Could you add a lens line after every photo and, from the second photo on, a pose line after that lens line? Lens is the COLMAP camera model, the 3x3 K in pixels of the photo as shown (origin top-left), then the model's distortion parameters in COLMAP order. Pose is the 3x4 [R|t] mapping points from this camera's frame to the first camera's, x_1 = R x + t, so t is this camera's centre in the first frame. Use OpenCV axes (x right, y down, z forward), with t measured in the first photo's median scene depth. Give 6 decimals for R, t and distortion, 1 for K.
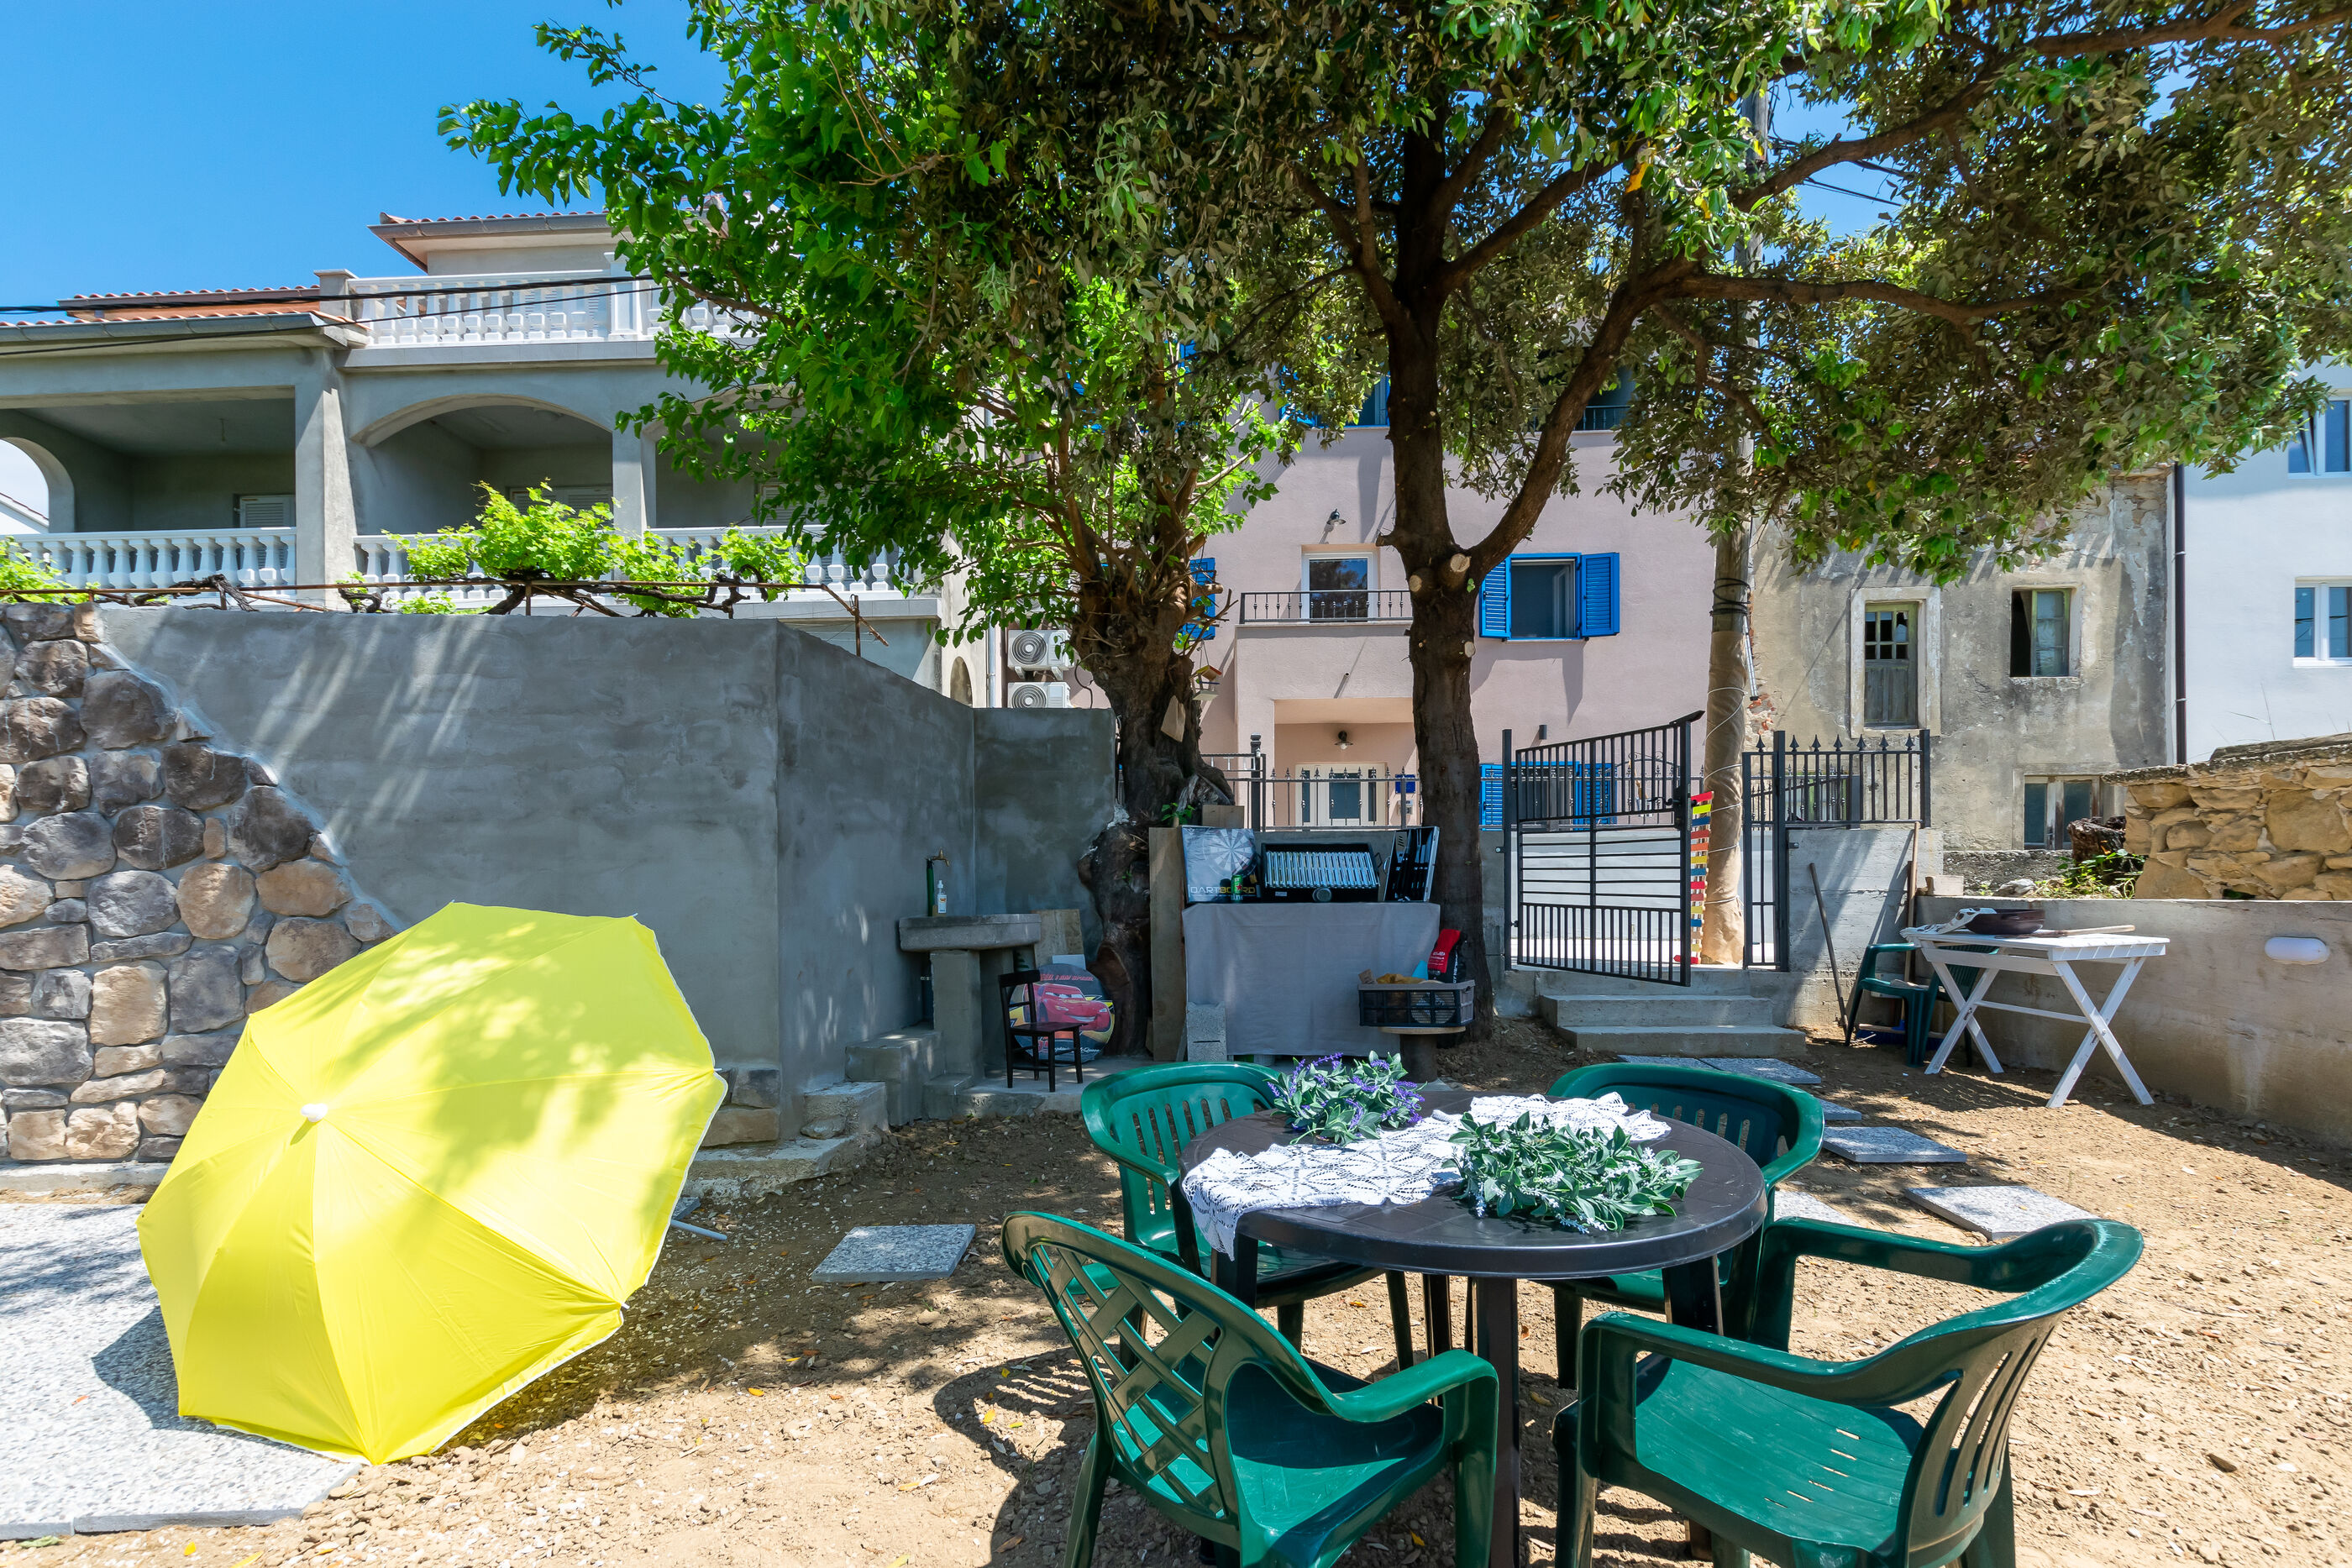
lens RADIAL K [[1090.7, 0, 1746.7], [0, 1090.7, 849.1], [0, 0, 1]] dist [0.000759, 0.000493]
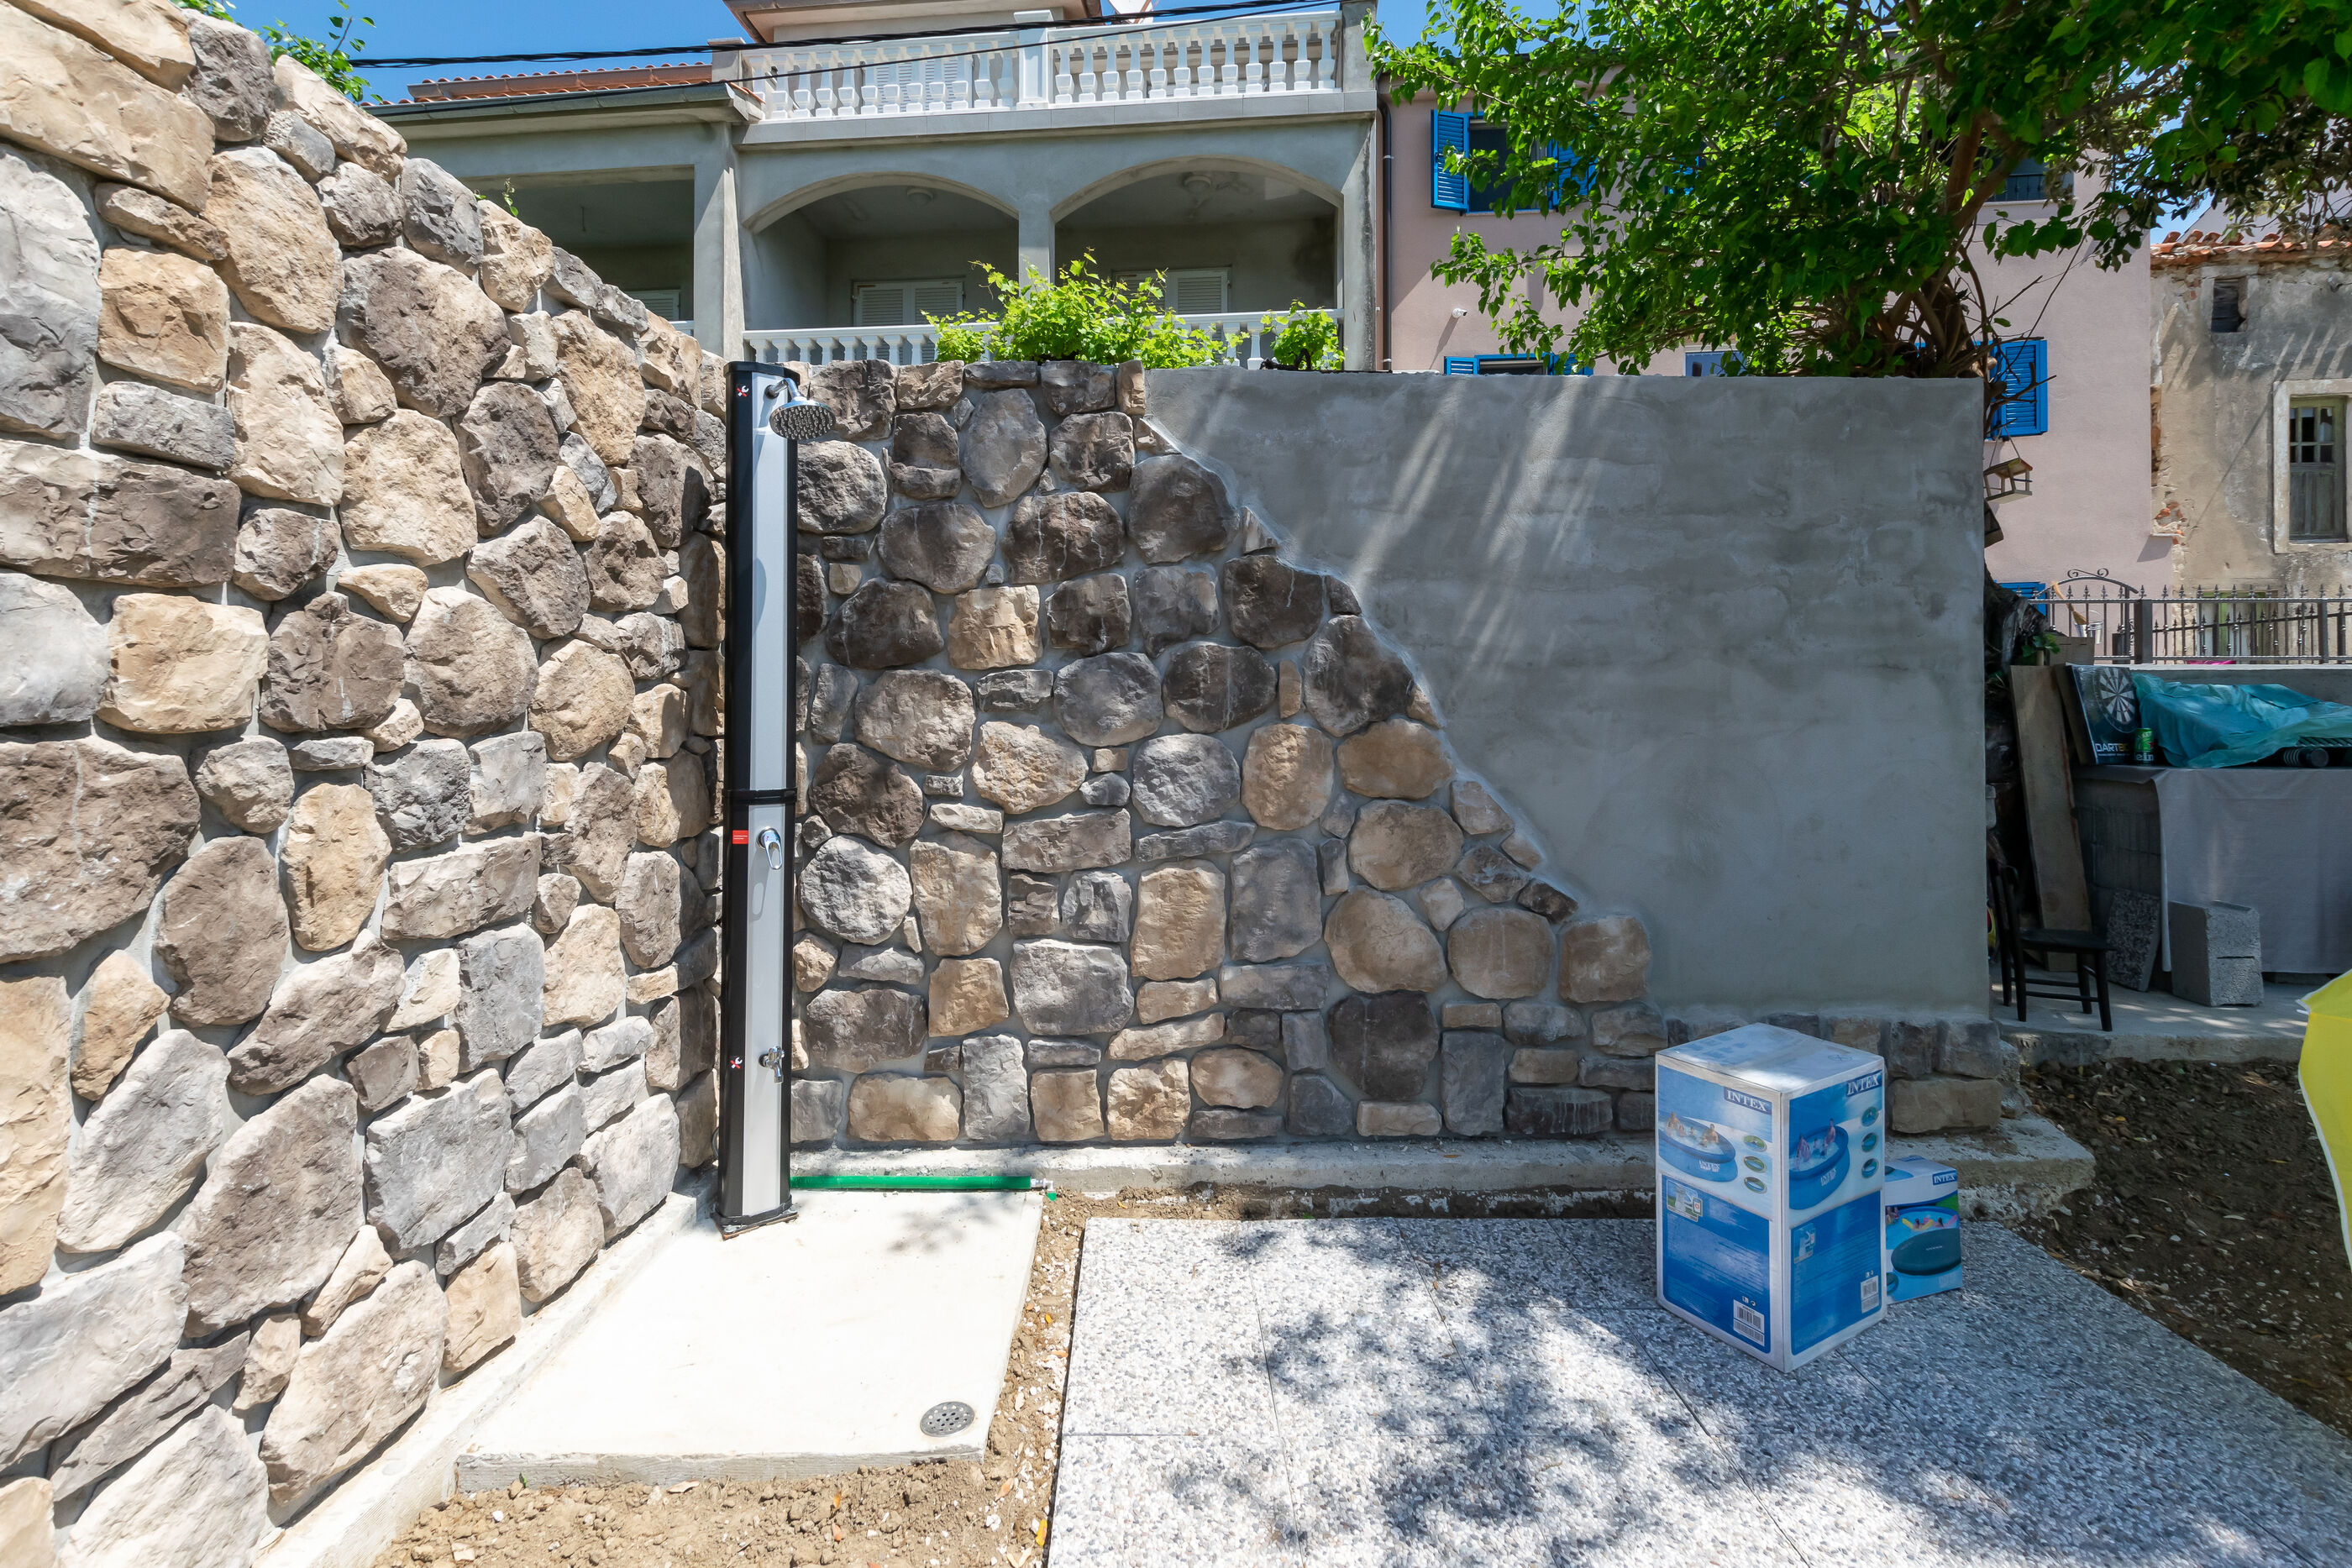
lens RADIAL K [[1172.1, 0, 1819.6], [0, 1172.1, 652.6], [0, 0, 1]] dist [0.000406, -0.000239]
pose [[0.998704, 0.003283, -0.050783, -0.983411], [-0.004211, 0.999826, -0.018169, -0.020205], [0.050715, 0.018359, 0.998544, 0.246488]]
